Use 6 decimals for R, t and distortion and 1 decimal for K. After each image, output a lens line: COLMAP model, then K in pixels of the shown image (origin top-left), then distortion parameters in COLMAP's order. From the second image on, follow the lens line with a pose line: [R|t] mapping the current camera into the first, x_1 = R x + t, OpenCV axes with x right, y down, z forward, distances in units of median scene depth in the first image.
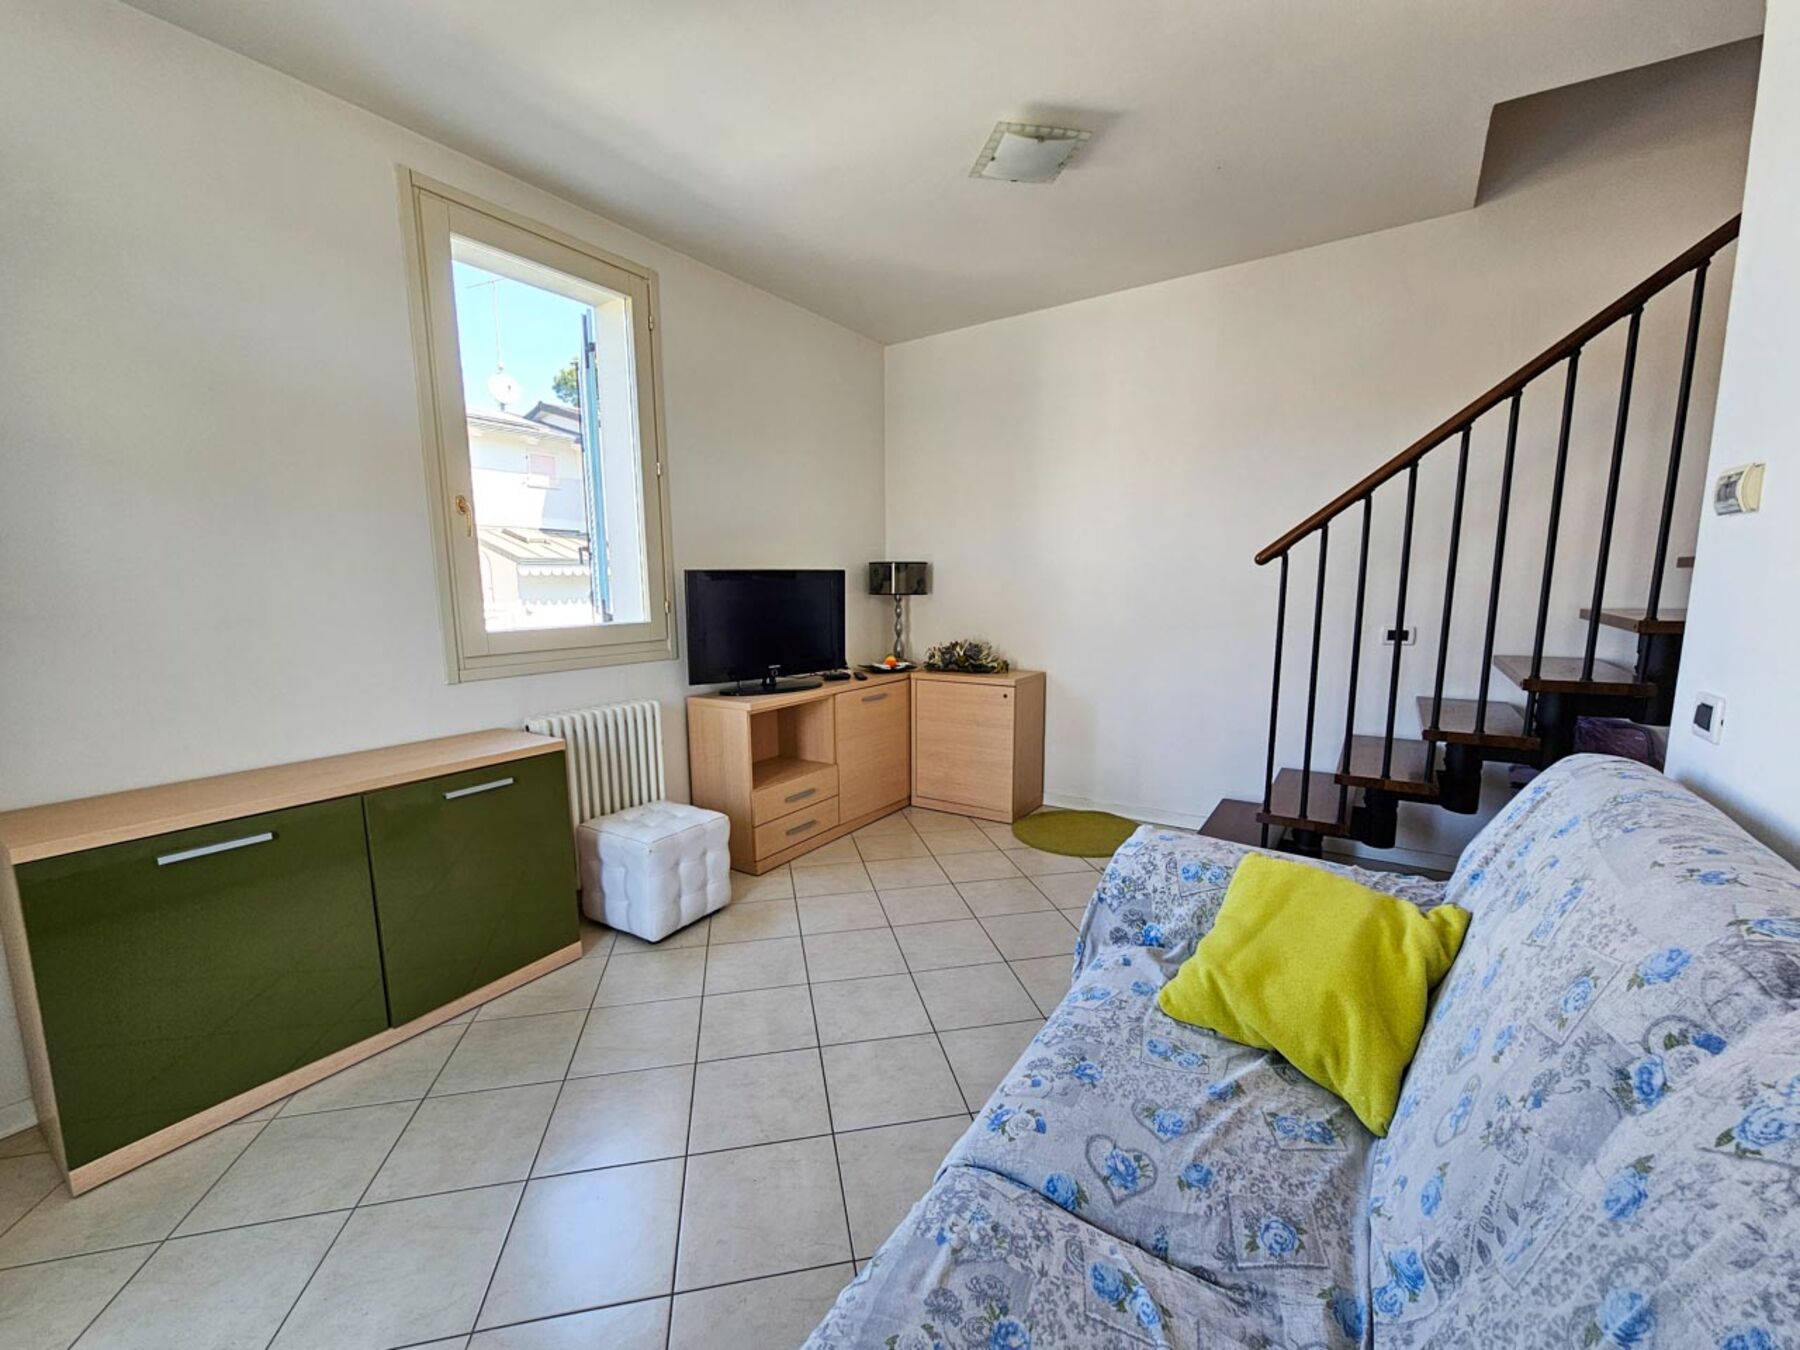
lens RADIAL K [[738.4, 0, 890.8], [0, 738.4, 688.1], [0, 0, 1]] dist [-0.001478, 0.000779]
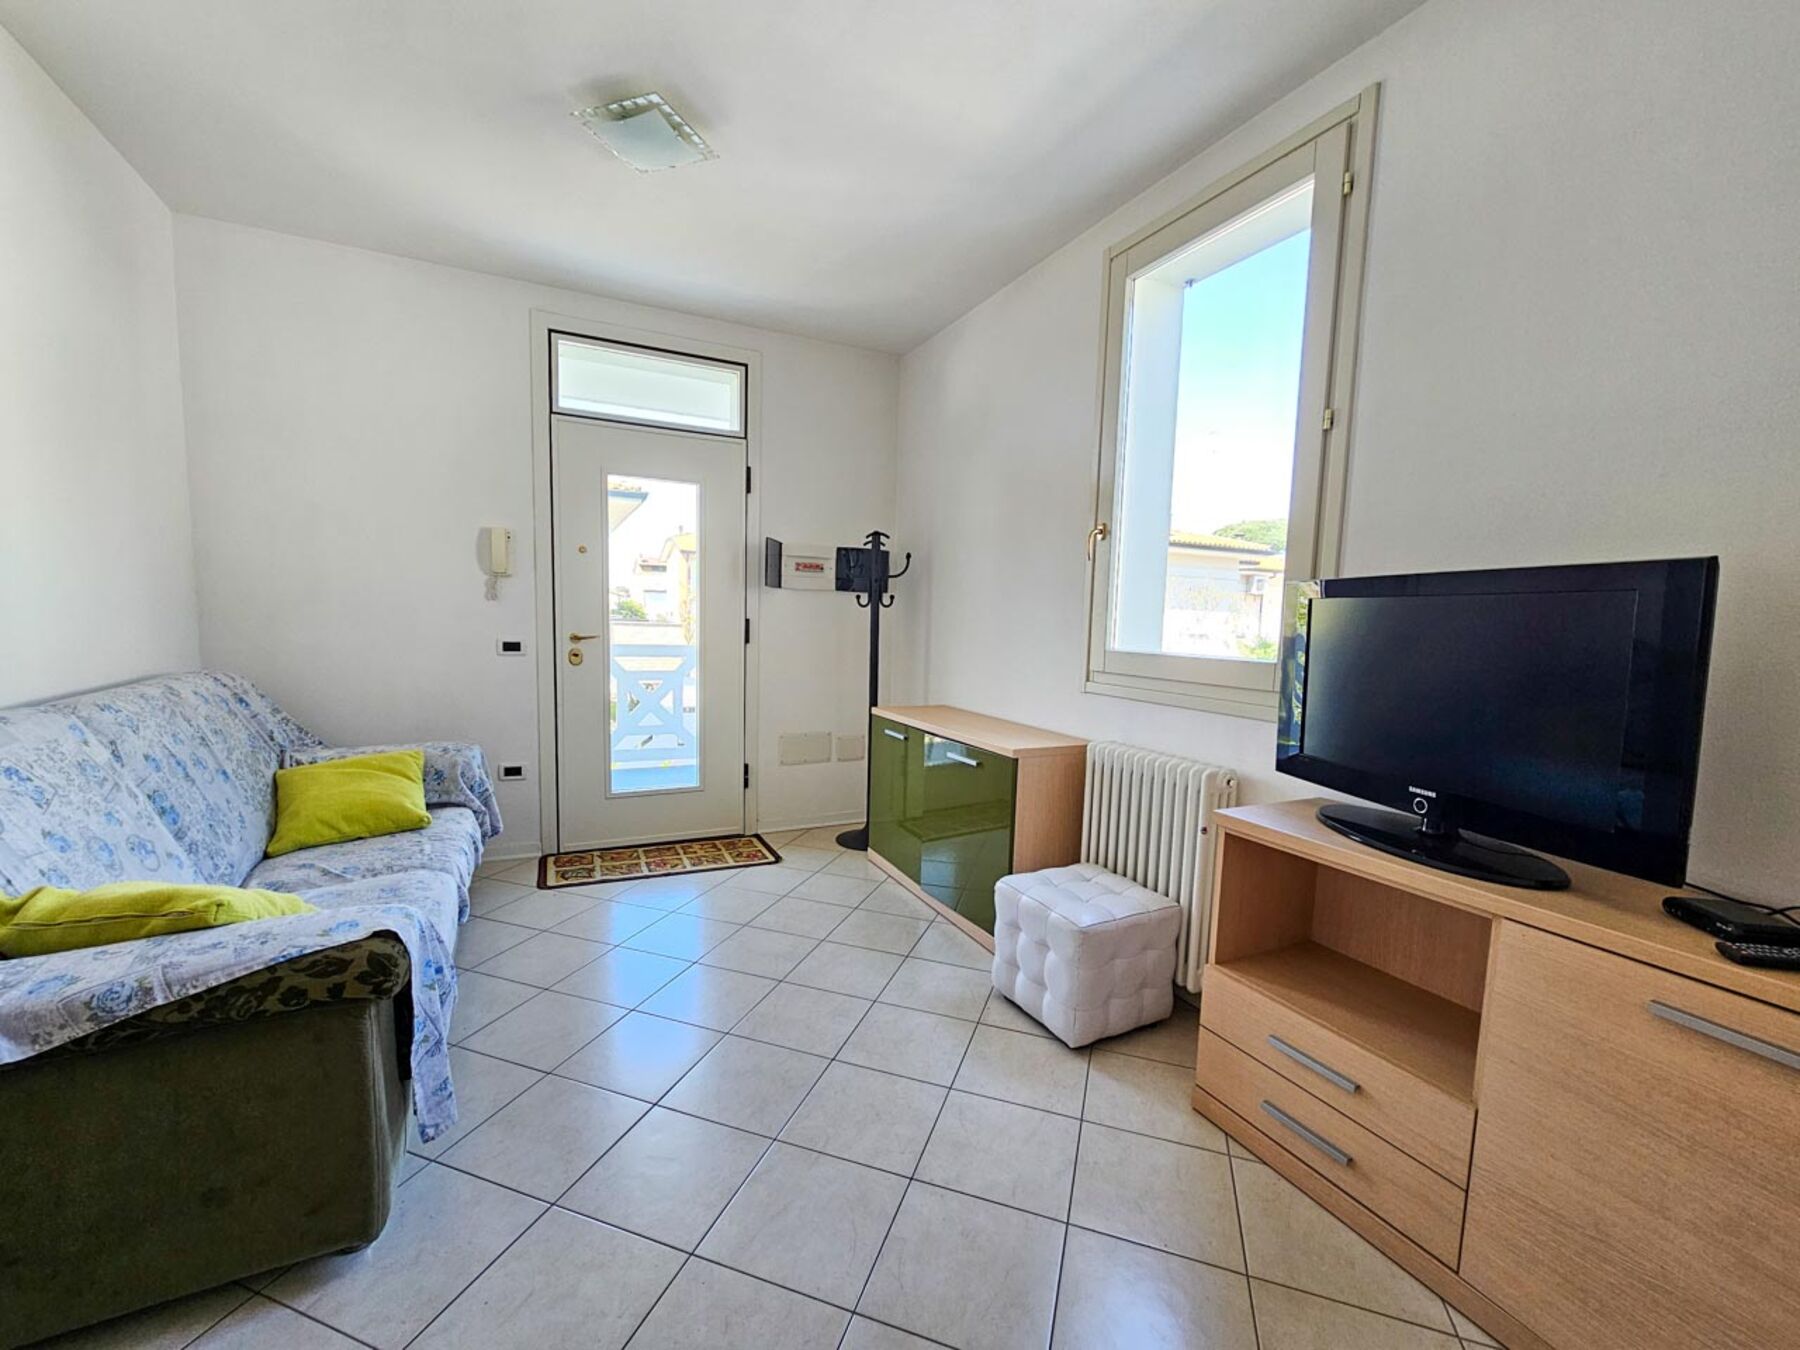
lens RADIAL K [[738.4, 0, 890.8], [0, 738.4, 688.1], [0, 0, 1]] dist [-0.001478, 0.000779]
pose [[-0.508468, 0.079004, -0.857449, 0.480037], [-0.147144, 0.973163, 0.176923, -0.156231], [0.848416, 0.216128, -0.483197, 1.194315]]
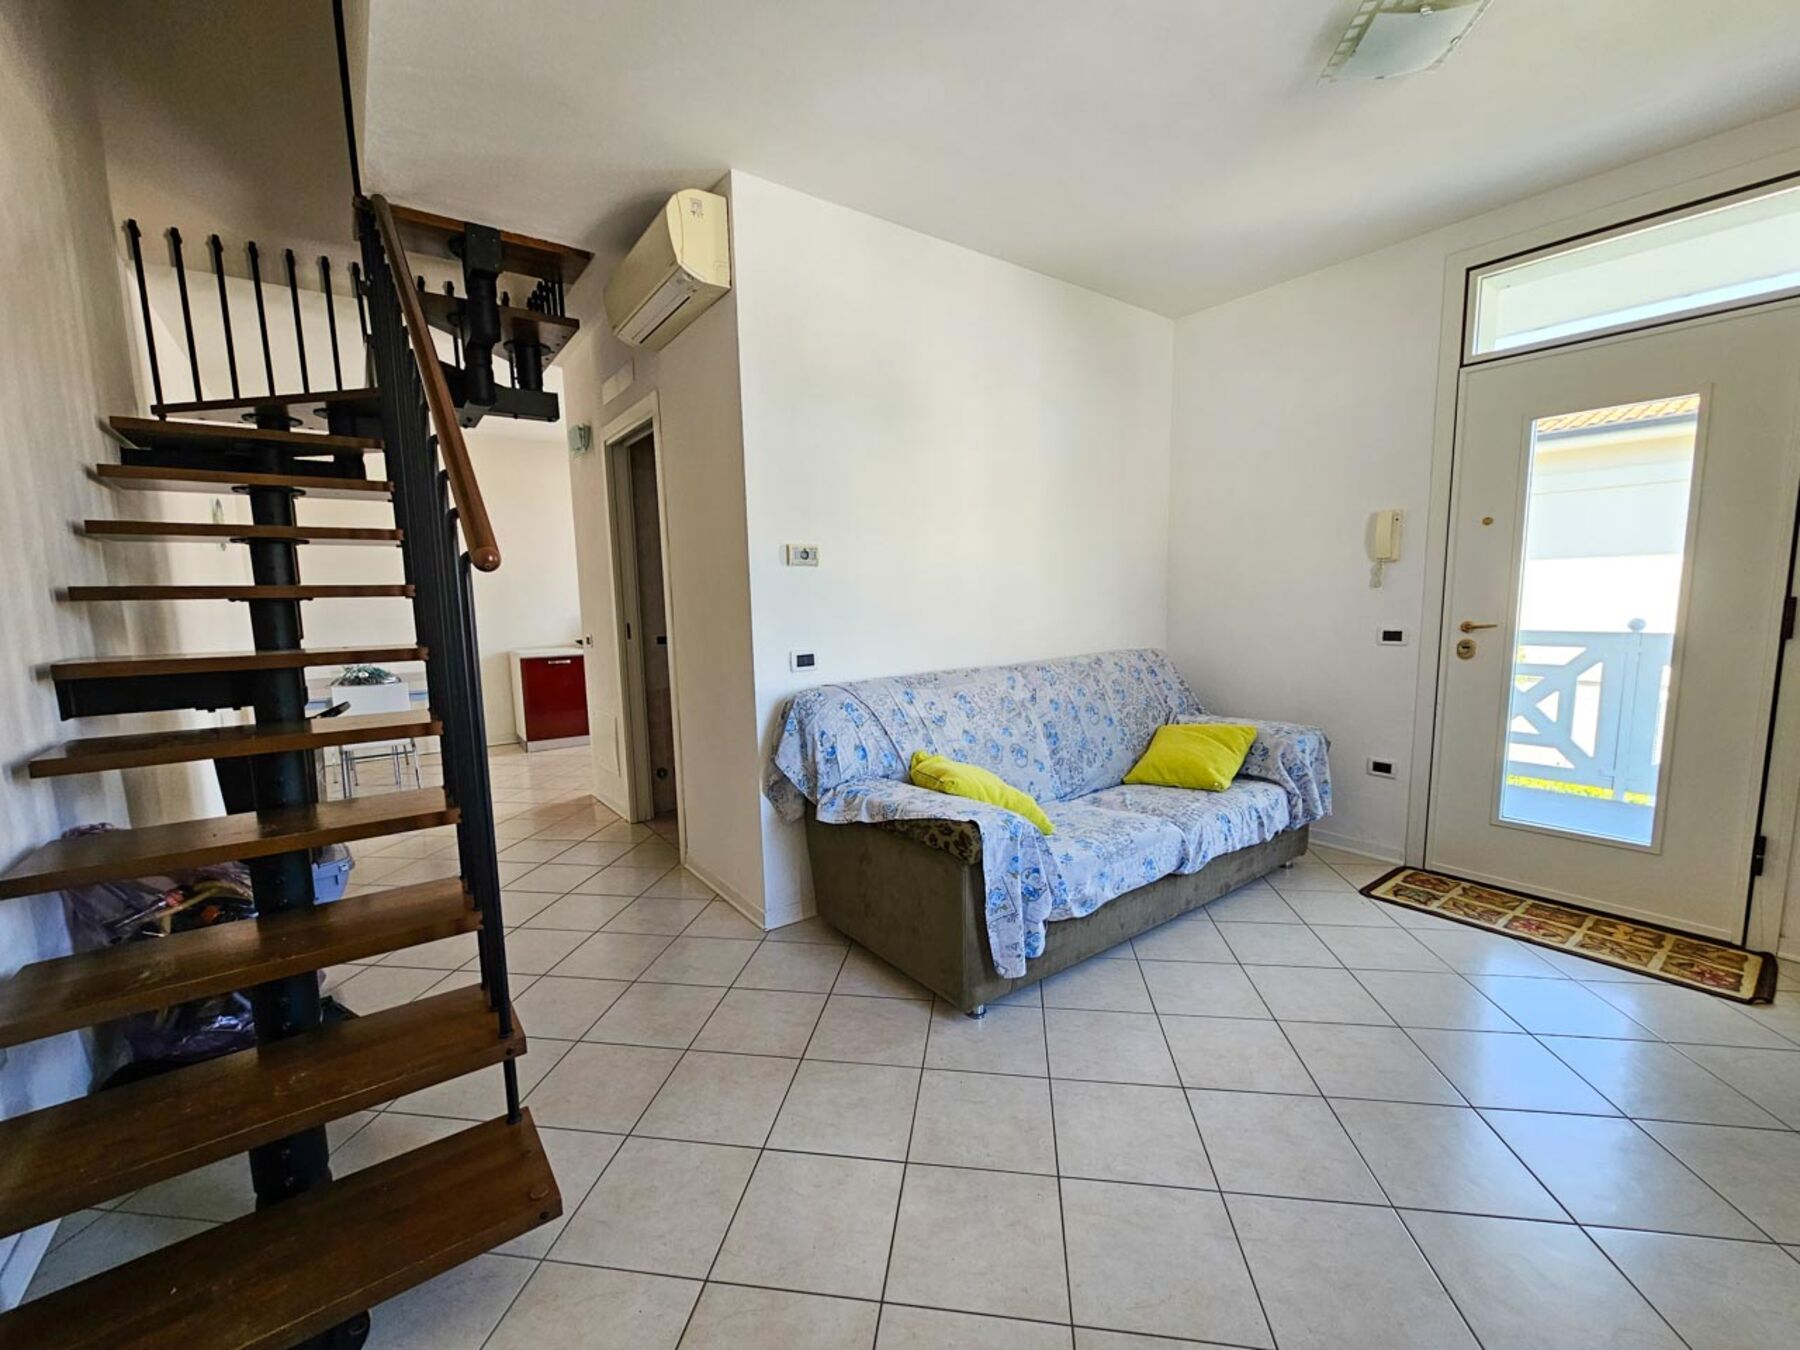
lens RADIAL K [[738.4, 0, 890.8], [0, 738.4, 688.1], [0, 0, 1]] dist [-0.001478, 0.000779]
pose [[-0.940985, -0.008960, 0.338329, 0.075953], [0.082037, 0.963799, 0.253694, -0.193353], [-0.328354, 0.266478, -0.906186, 1.382493]]
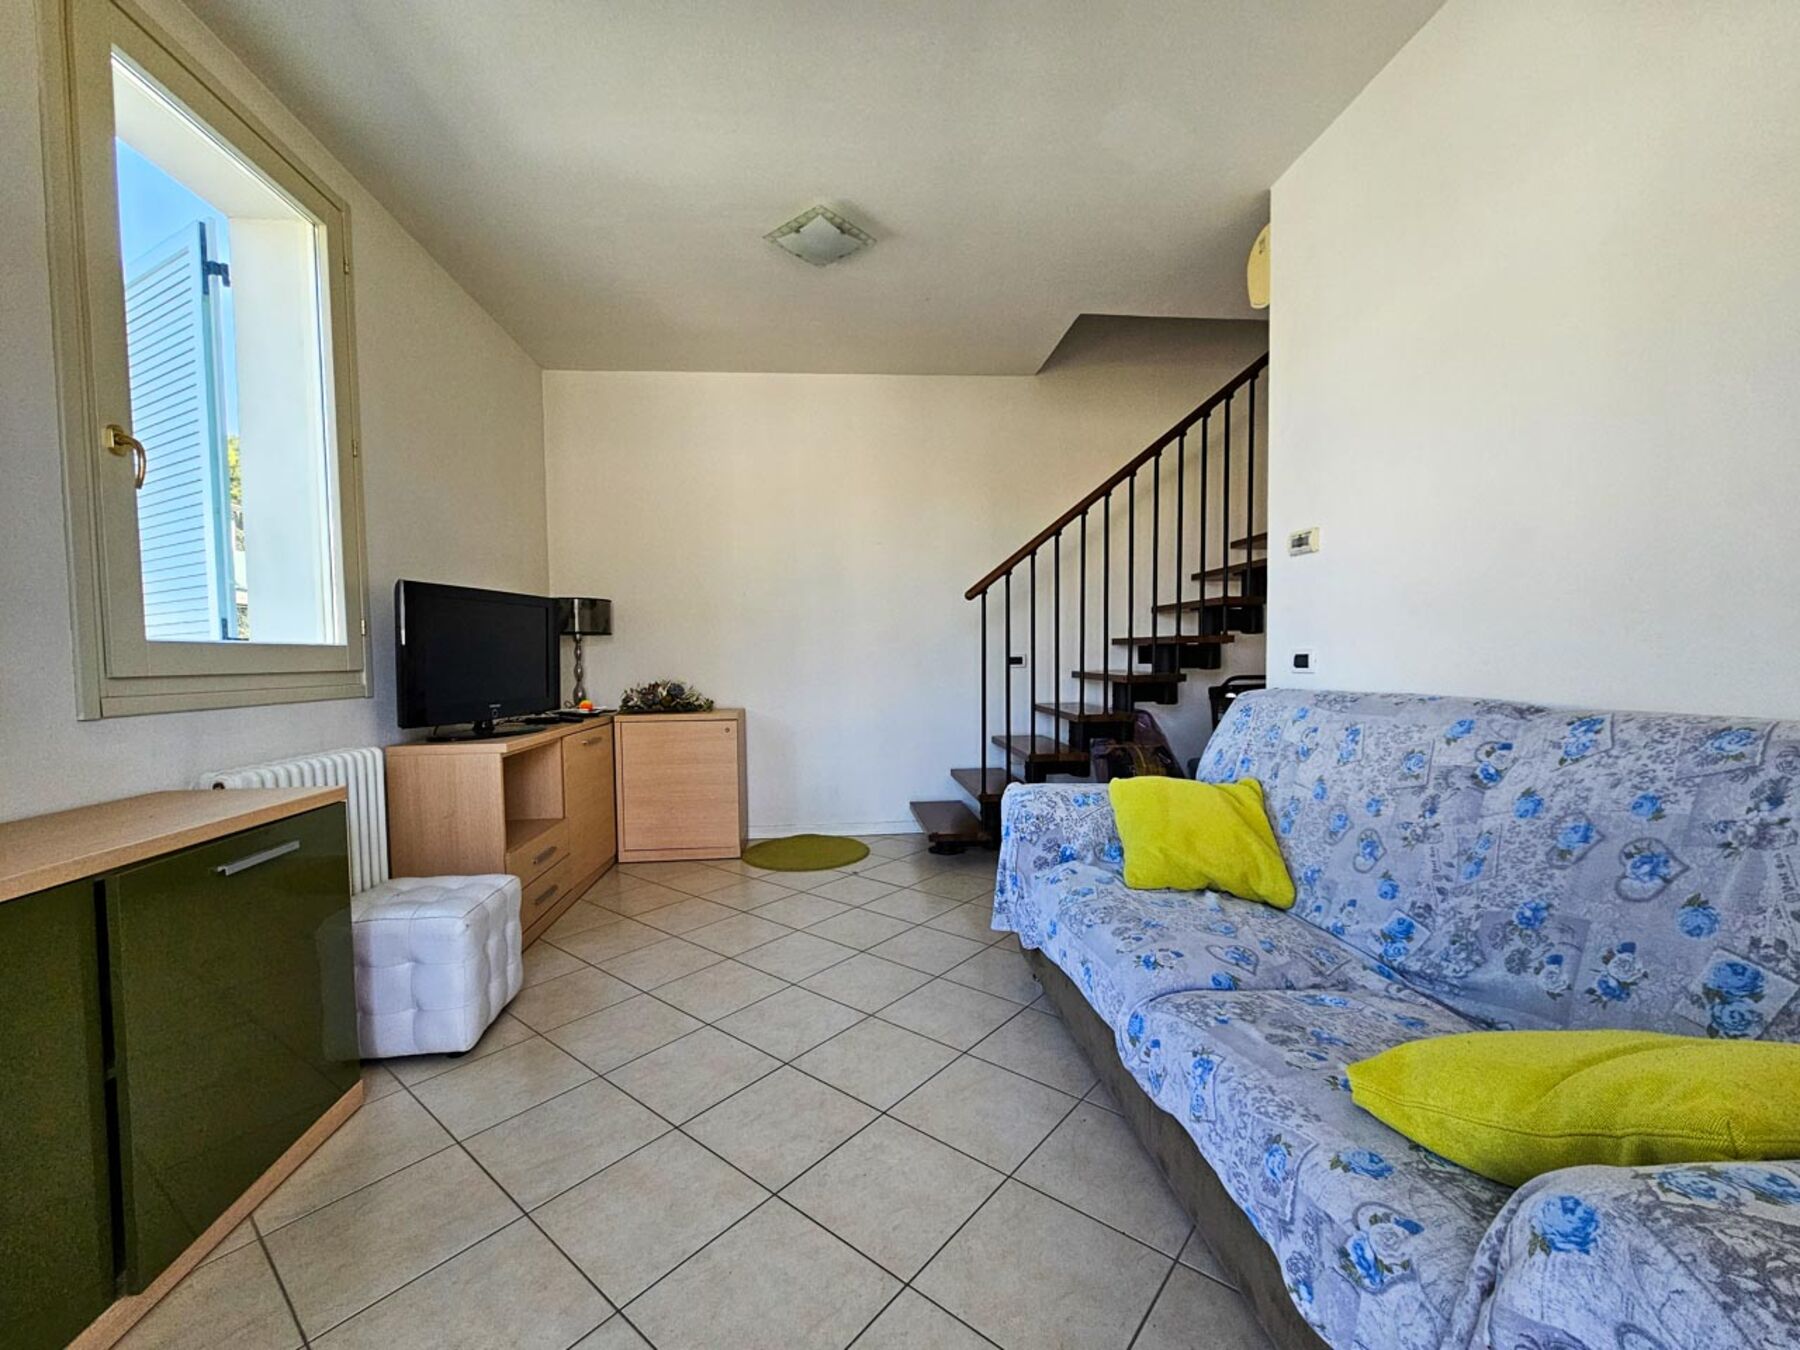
lens RADIAL K [[738.4, 0, 890.8], [0, 738.4, 688.1], [0, 0, 1]] dist [-0.001478, 0.000779]
pose [[0.774887, -0.026815, 0.631531, -0.429189], [0.096585, 0.992390, -0.076372, 0.072656], [-0.624677, 0.120177, 0.771580, 0.102668]]
